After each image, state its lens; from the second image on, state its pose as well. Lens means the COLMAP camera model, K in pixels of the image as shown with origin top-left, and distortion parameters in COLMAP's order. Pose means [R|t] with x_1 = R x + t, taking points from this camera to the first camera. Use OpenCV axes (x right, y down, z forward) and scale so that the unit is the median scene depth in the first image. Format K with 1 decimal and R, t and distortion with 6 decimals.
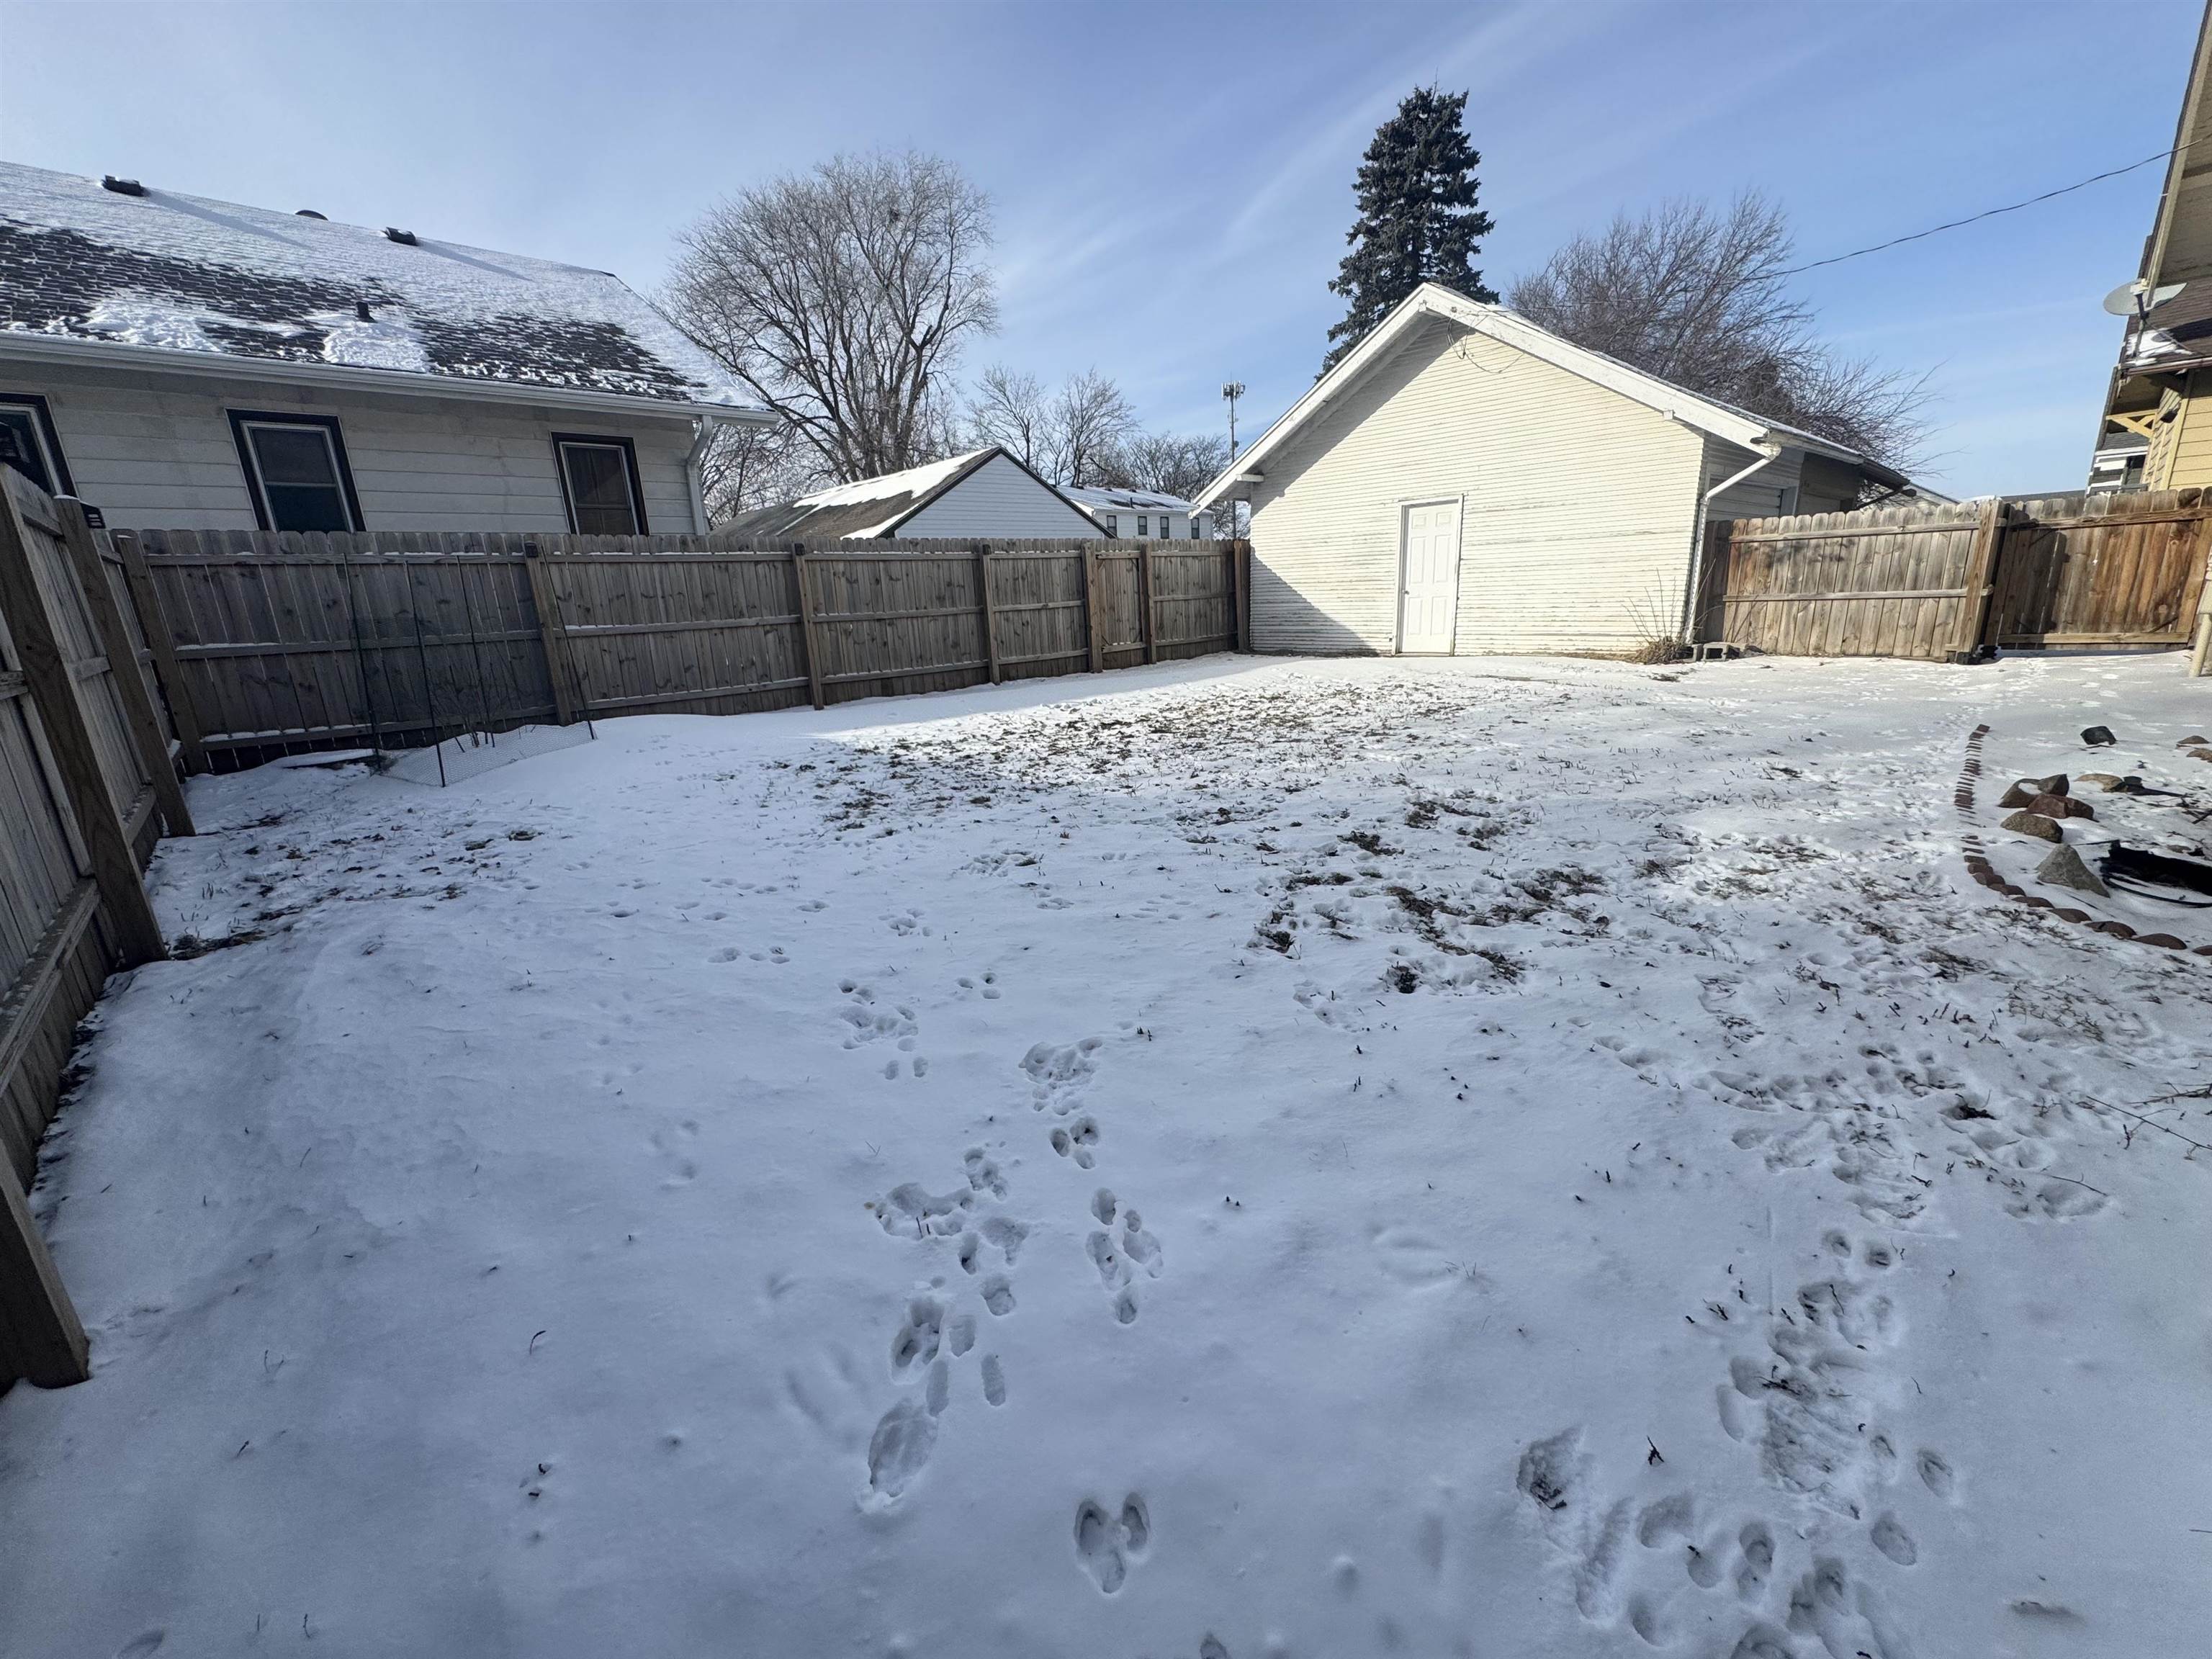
lens RADIAL K [[878.9, 0, 1107.8], [0, 878.9, 822.2], [0, 0, 1]] dist [-0.000822, 0.000319]
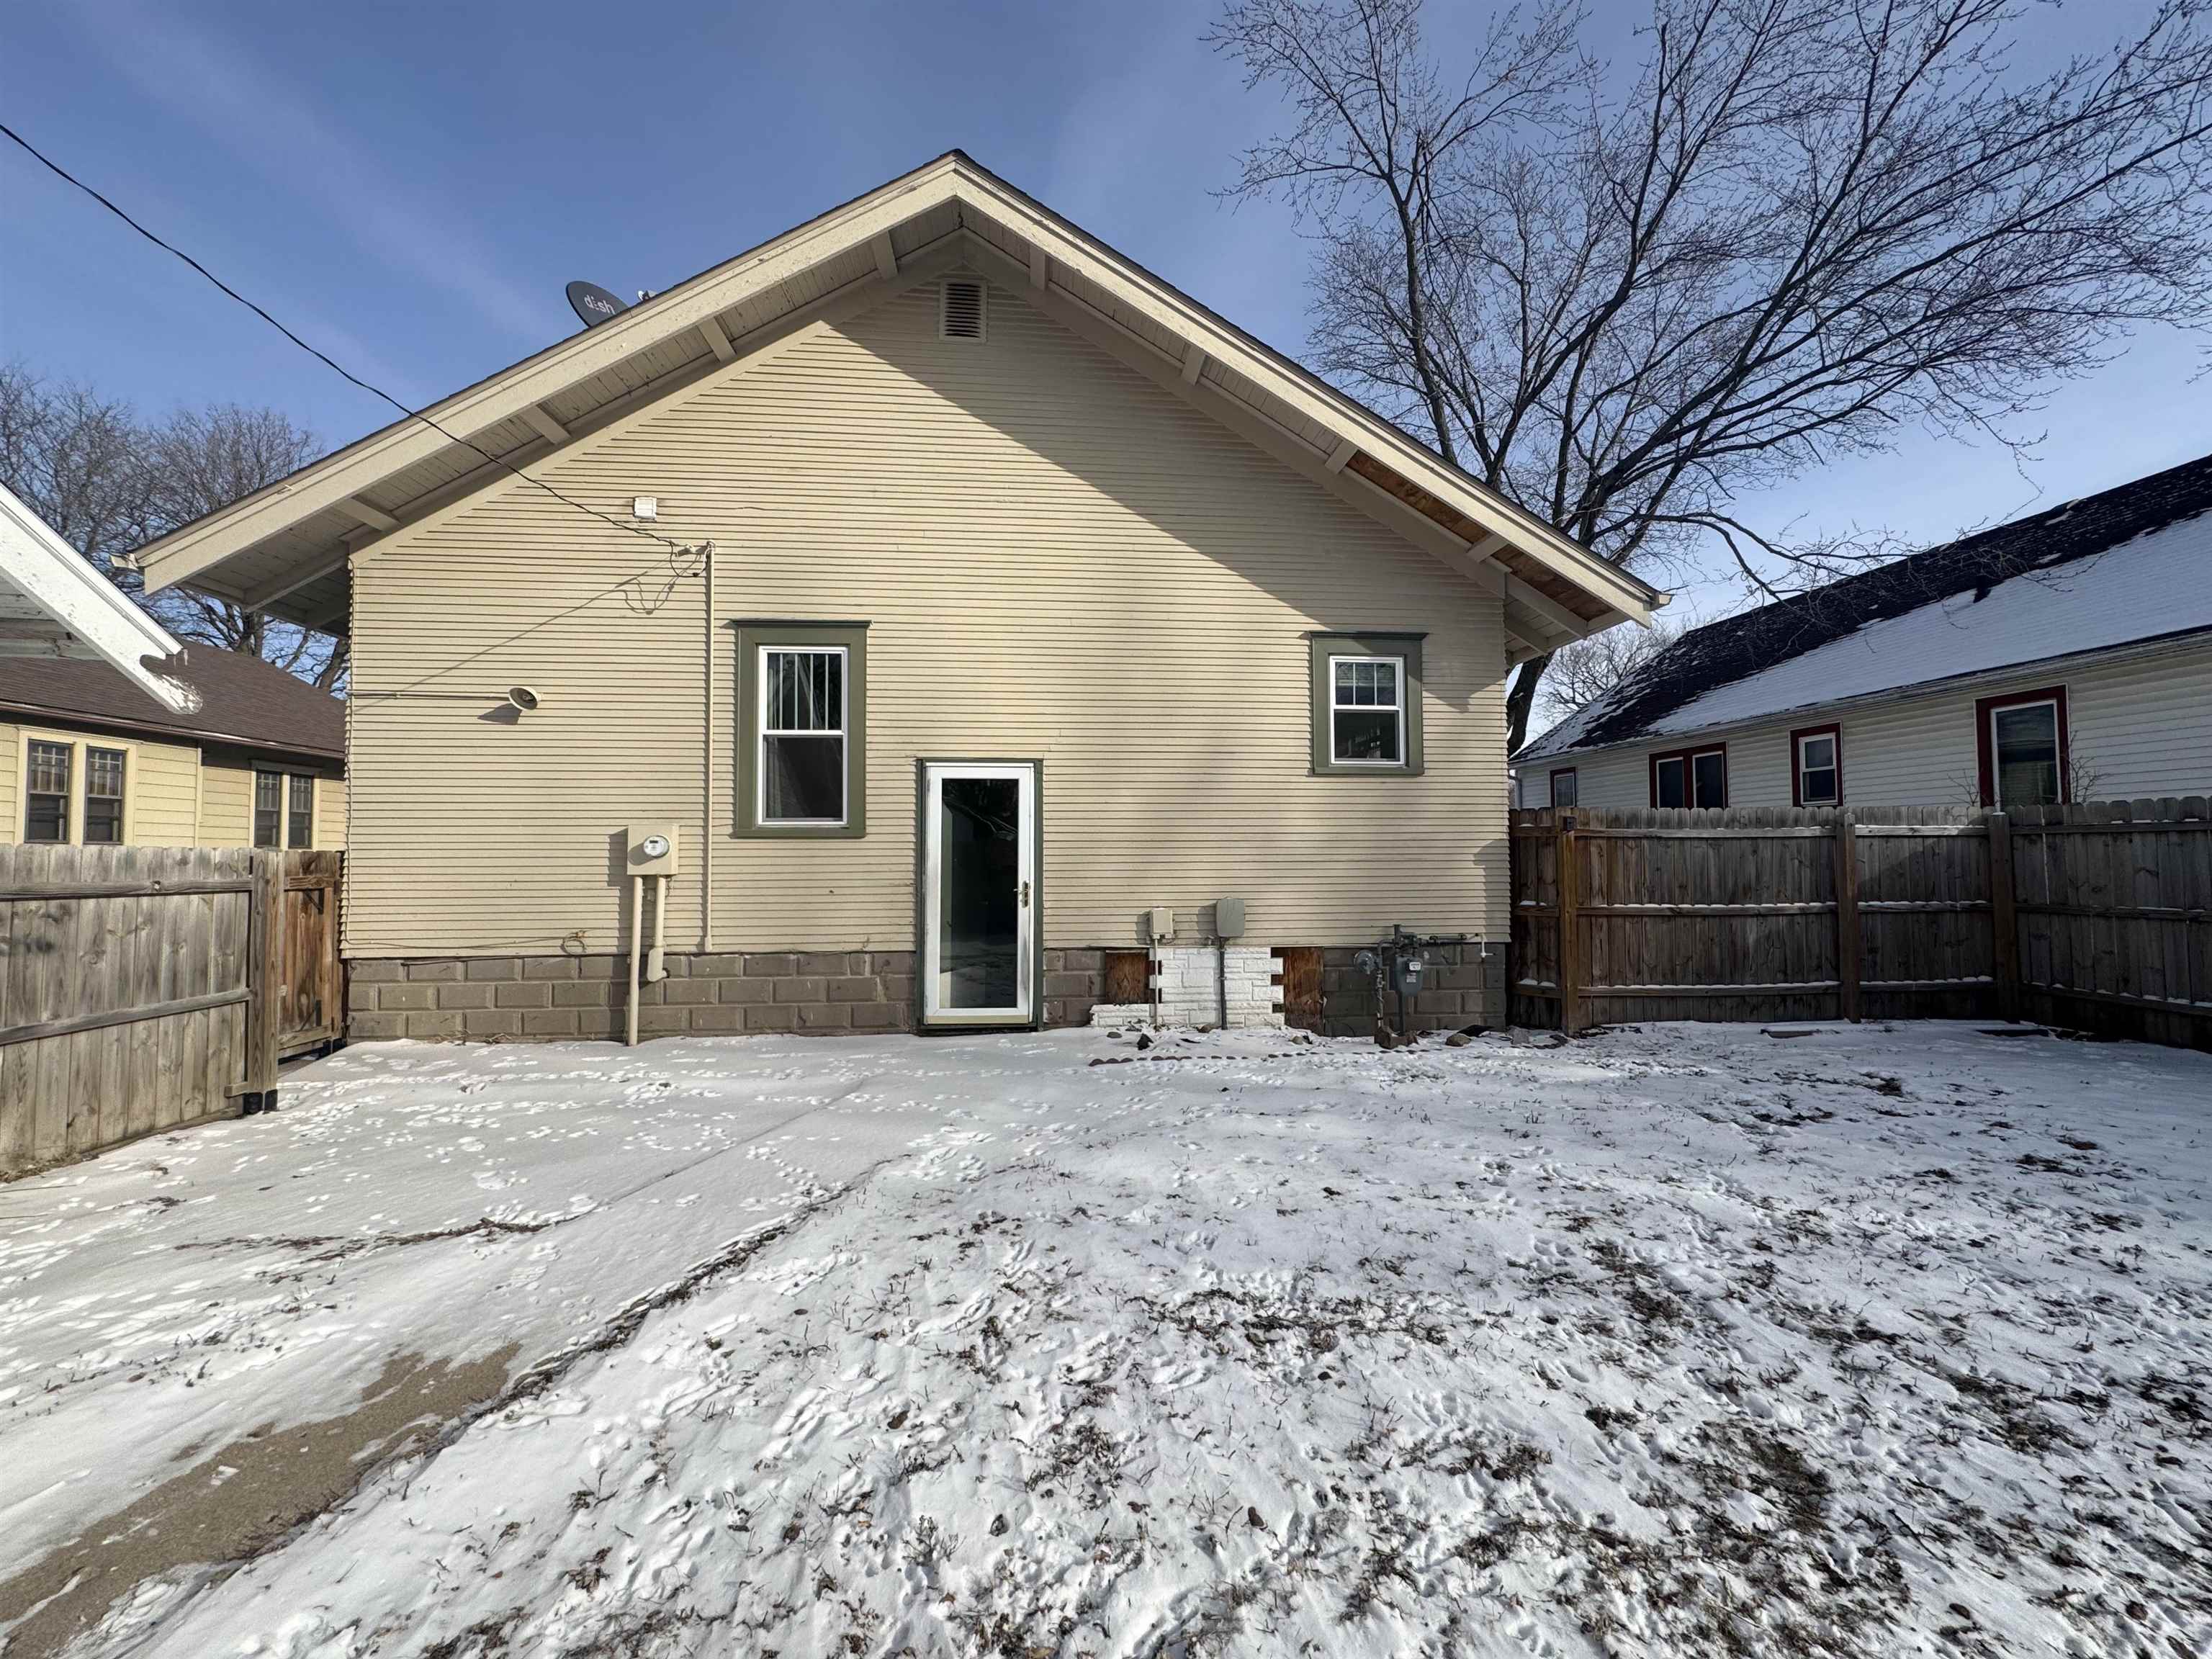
lens RADIAL K [[878.9, 0, 1107.8], [0, 878.9, 822.2], [0, 0, 1]] dist [-0.000822, 0.000319]
pose [[-0.788839, 0.074718, 0.610041, 0.153757], [0.195606, 0.971492, 0.133949, -0.326566], [-0.582641, 0.224992, -0.780966, 1.056732]]
